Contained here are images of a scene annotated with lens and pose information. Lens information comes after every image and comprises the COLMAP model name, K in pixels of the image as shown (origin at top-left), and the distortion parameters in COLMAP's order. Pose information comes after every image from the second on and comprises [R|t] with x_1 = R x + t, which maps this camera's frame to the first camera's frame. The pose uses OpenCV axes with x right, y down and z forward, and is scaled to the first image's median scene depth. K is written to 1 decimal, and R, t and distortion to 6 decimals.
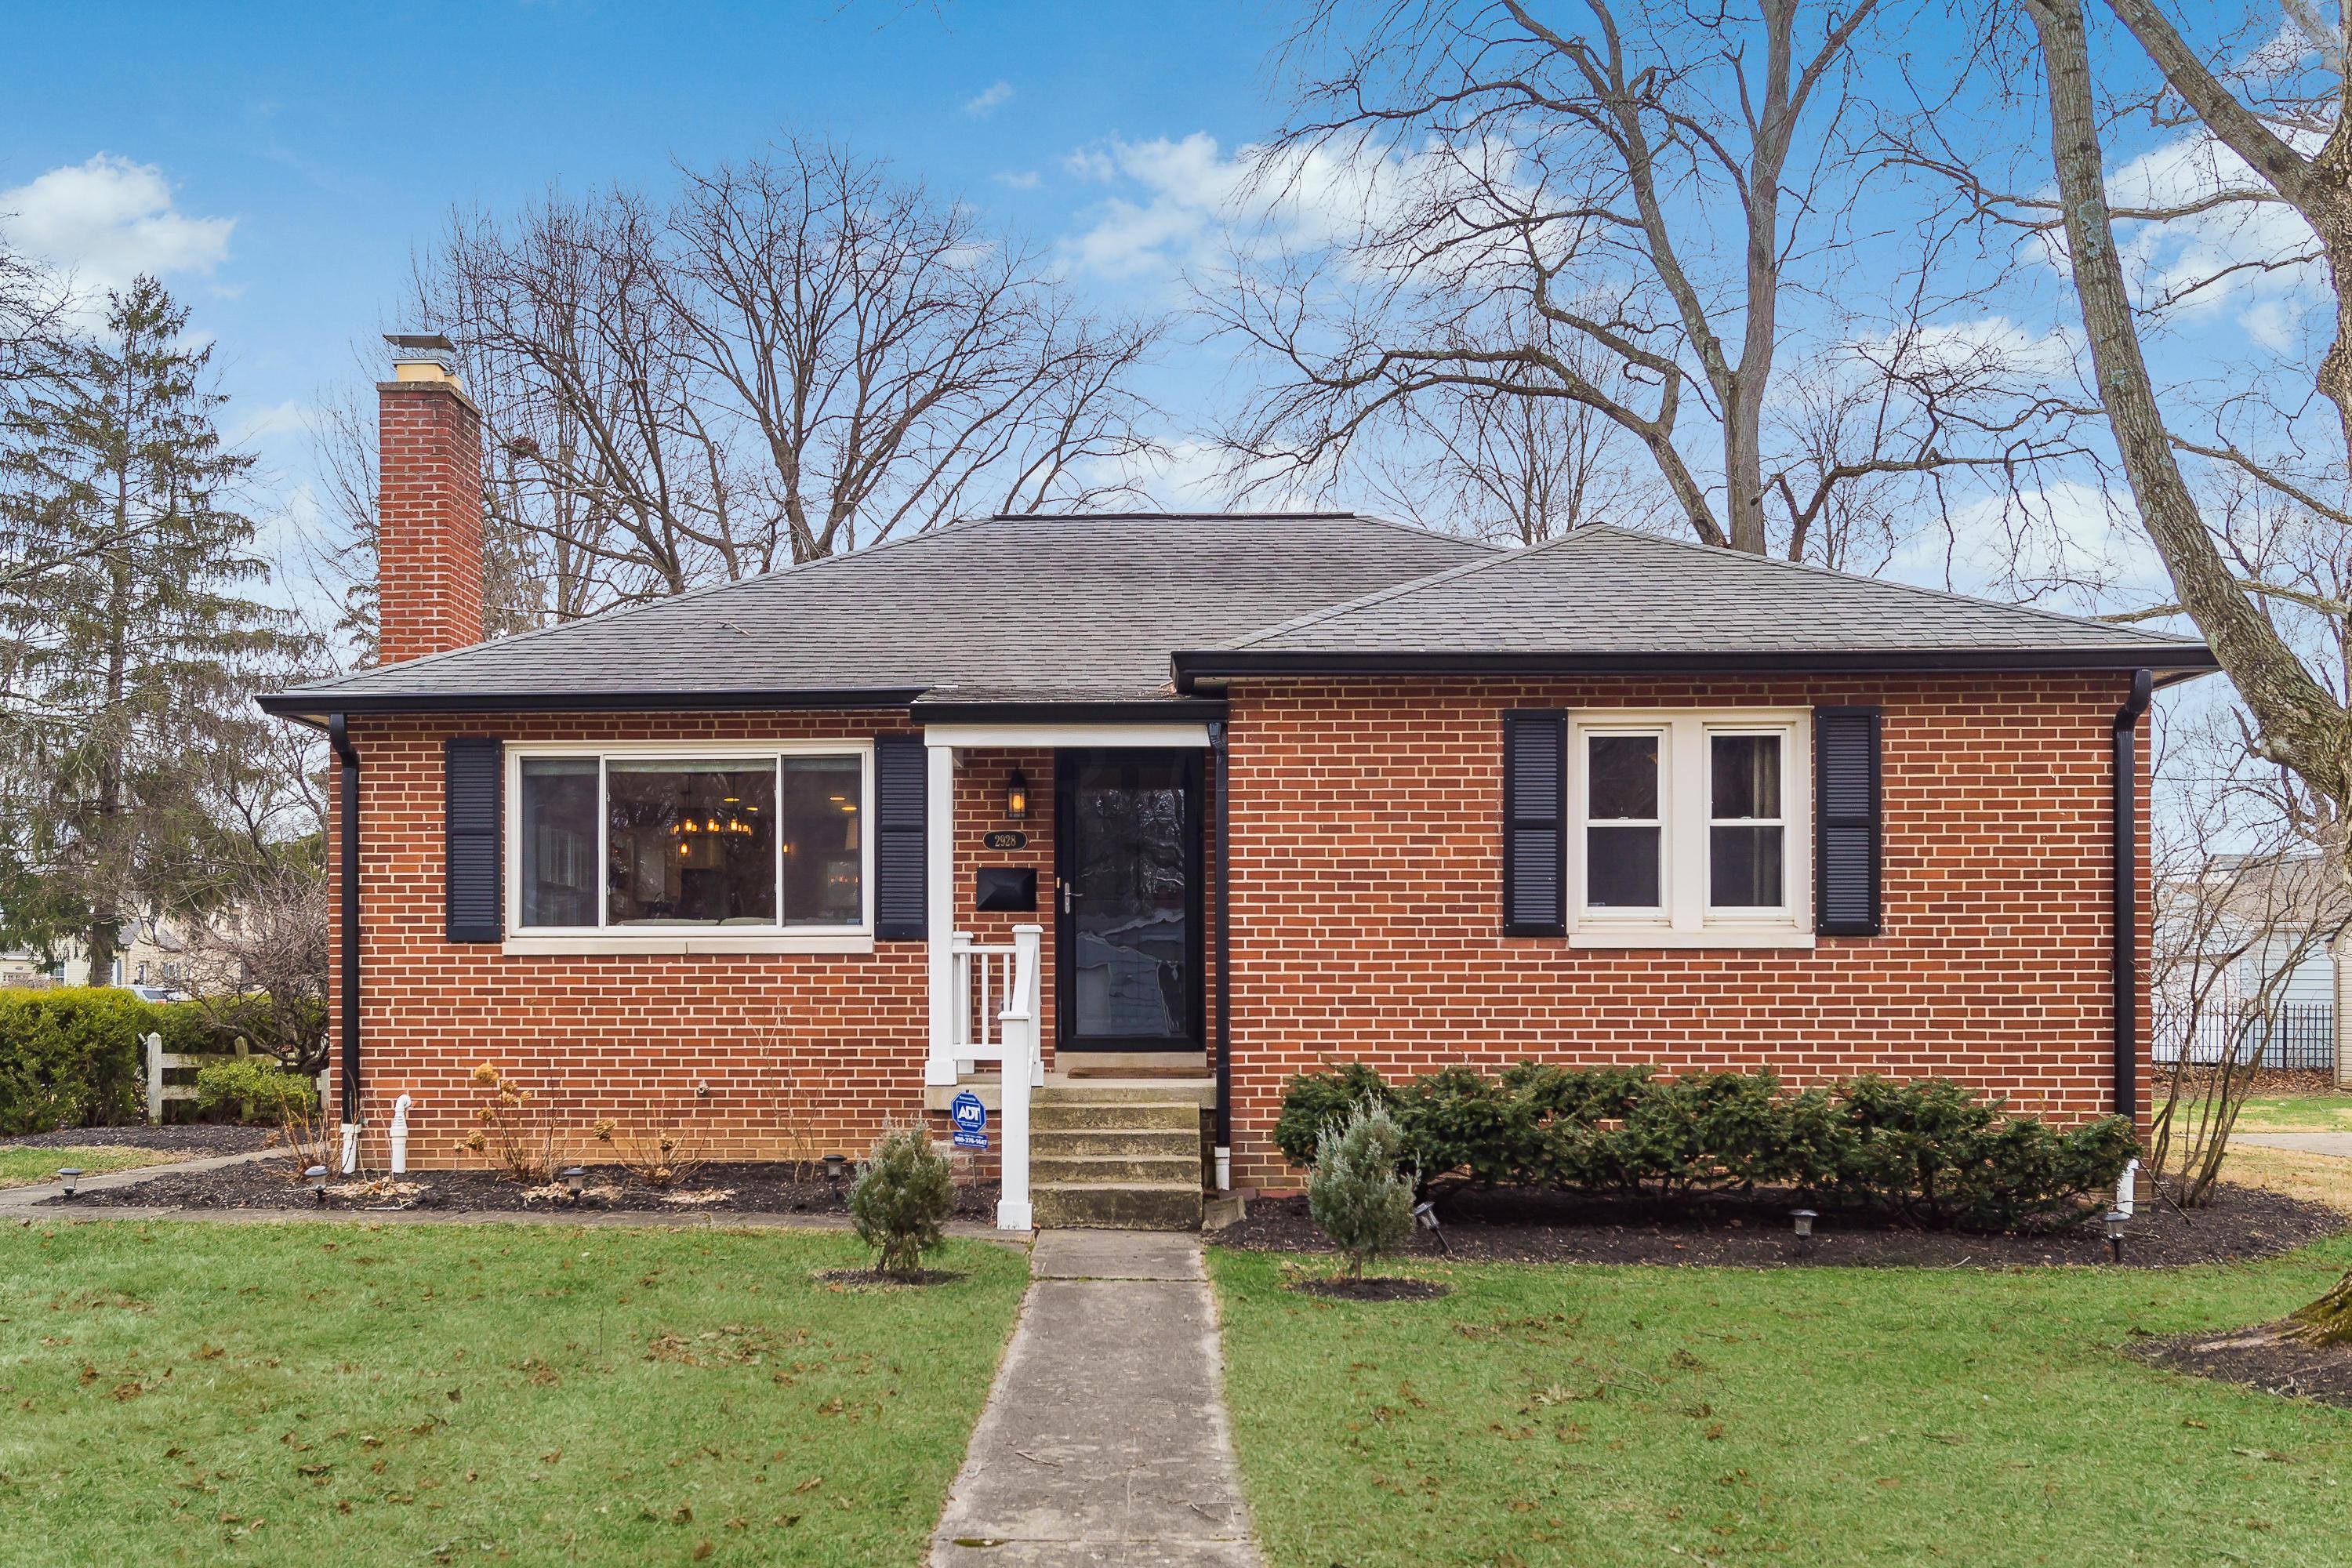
lens RADIAL K [[2239.9, 0, 1043.0], [0, 2239.9, 862.6], [0, 0, 1]] dist [0.022713, 0.000000]
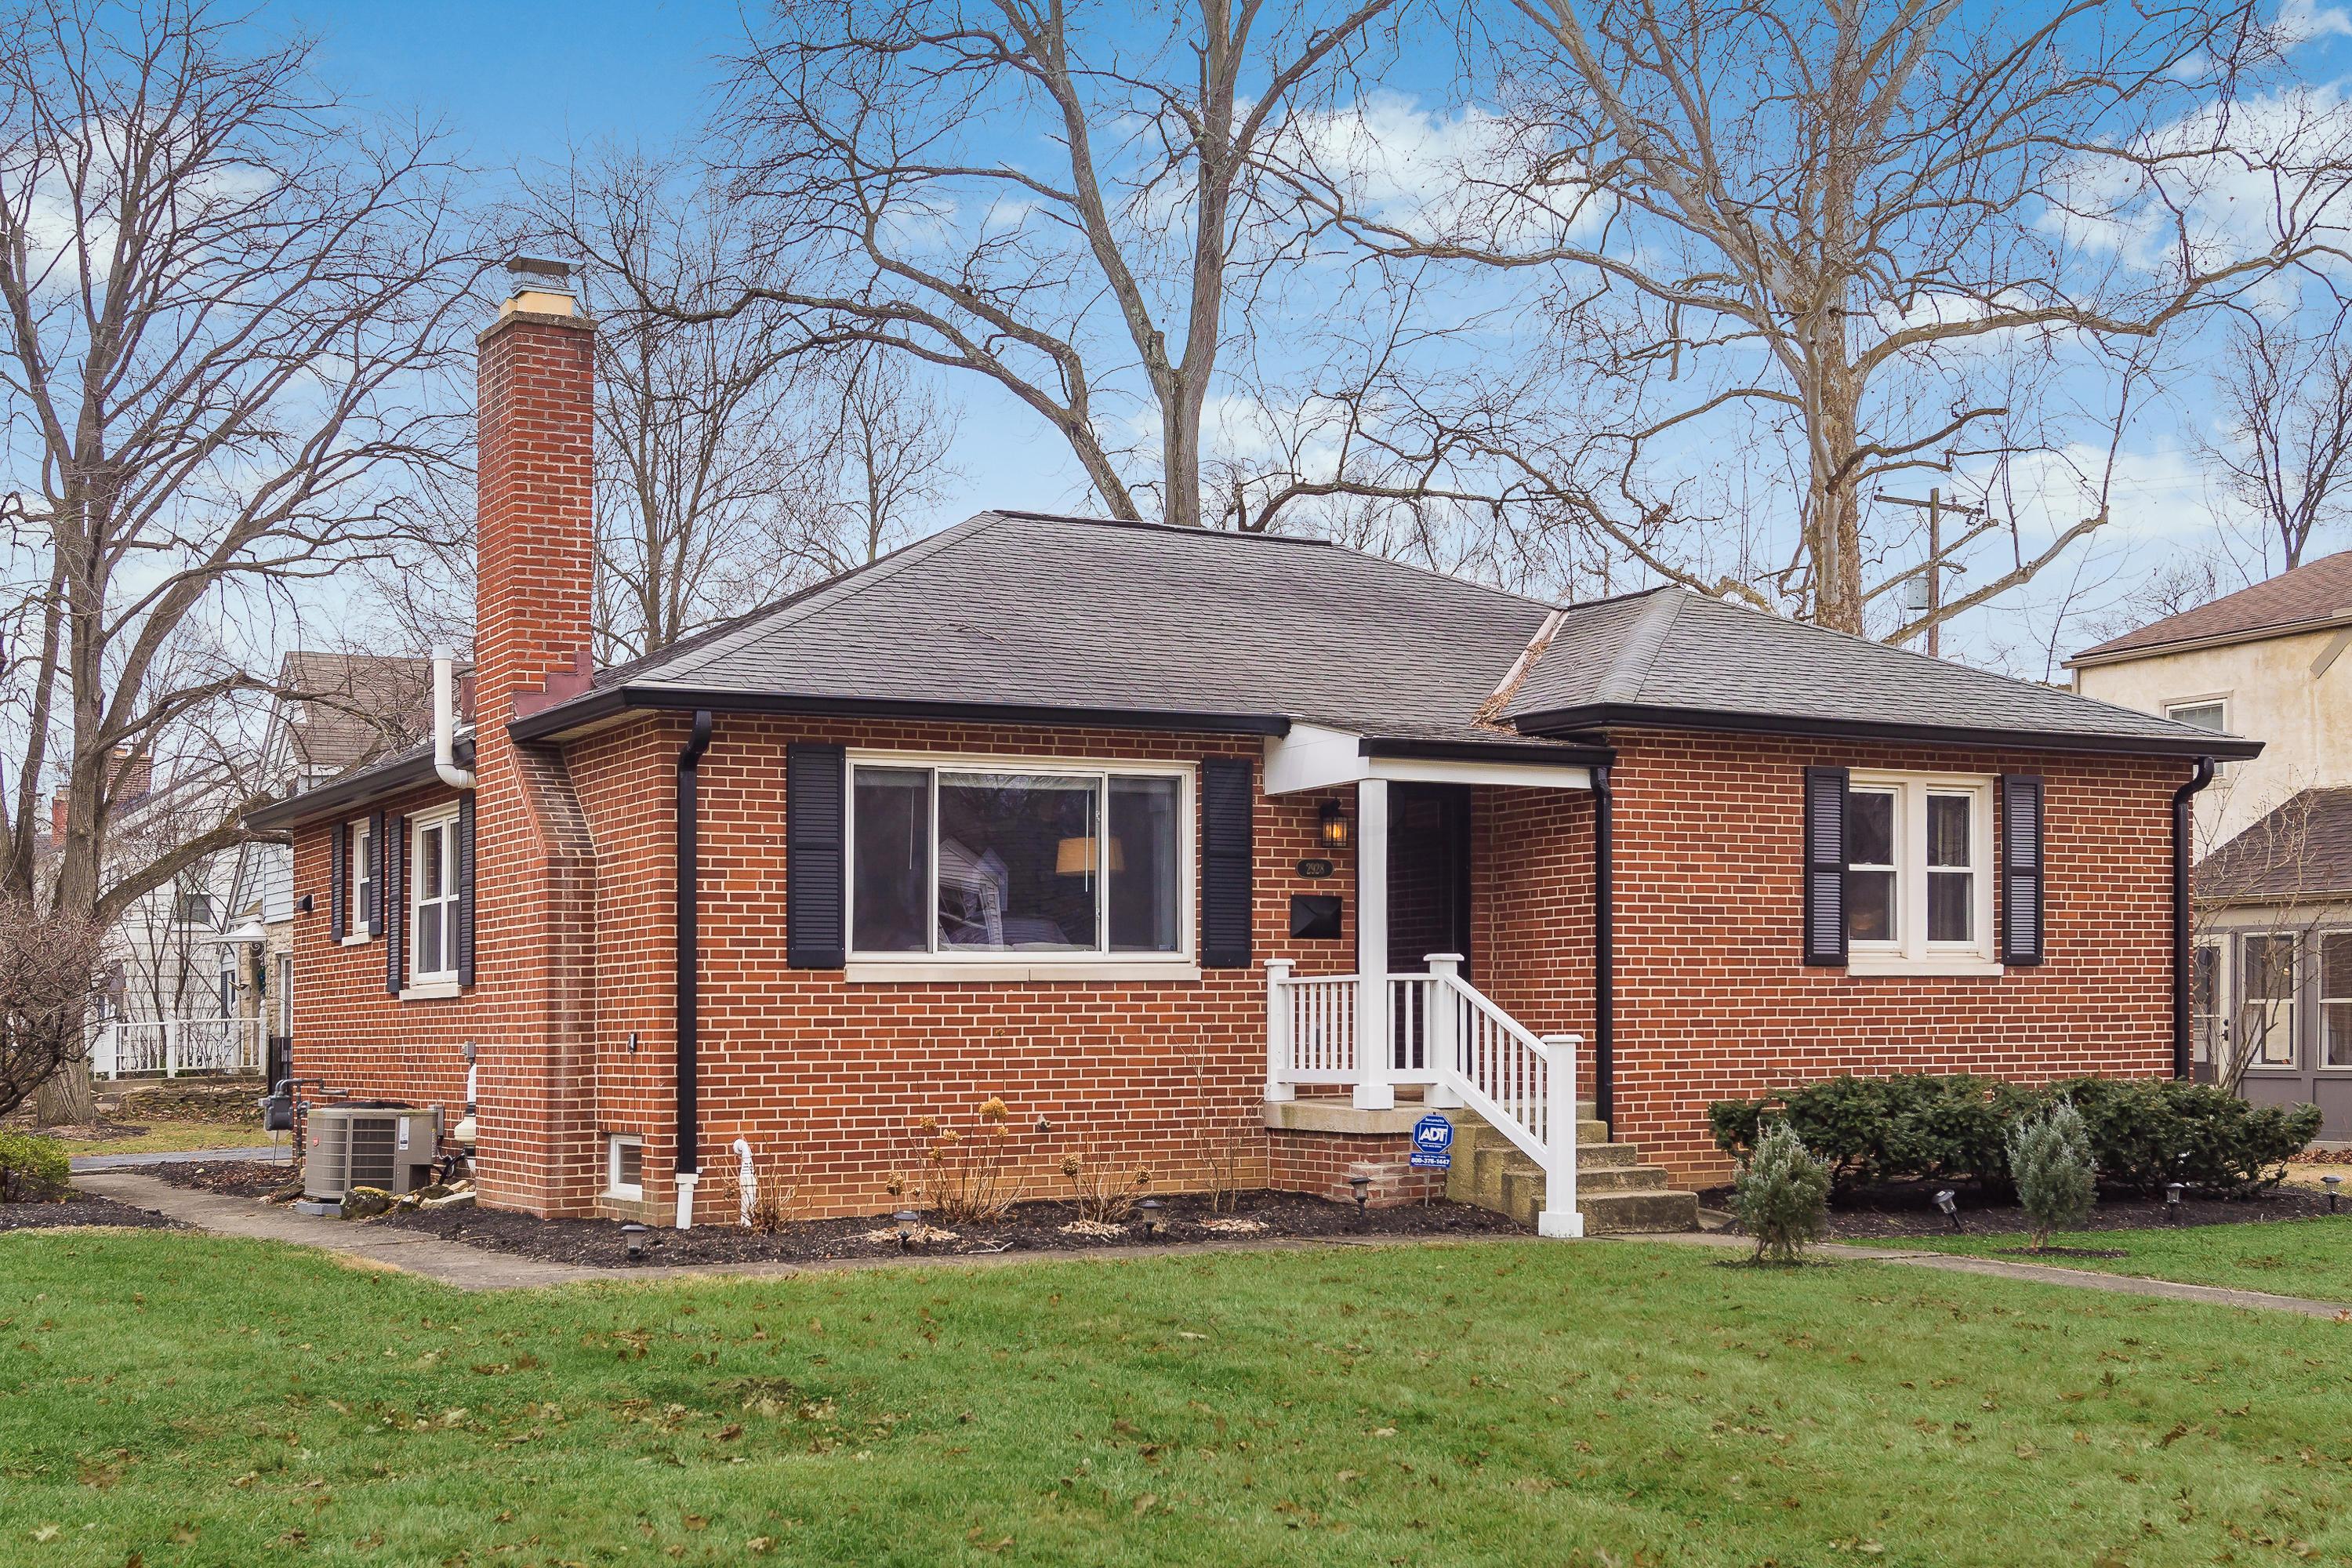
lens RADIAL K [[2769.3, 0, 1180.3], [0, 2769.3, 804.9], [0, 0, 1]] dist [-0.007204, 0.000000]
pose [[0.855038, 0.031615, 0.517600, -0.790734], [-0.021986, 0.999452, -0.024728, -0.006882], [-0.518099, 0.009763, 0.855265, -0.039626]]
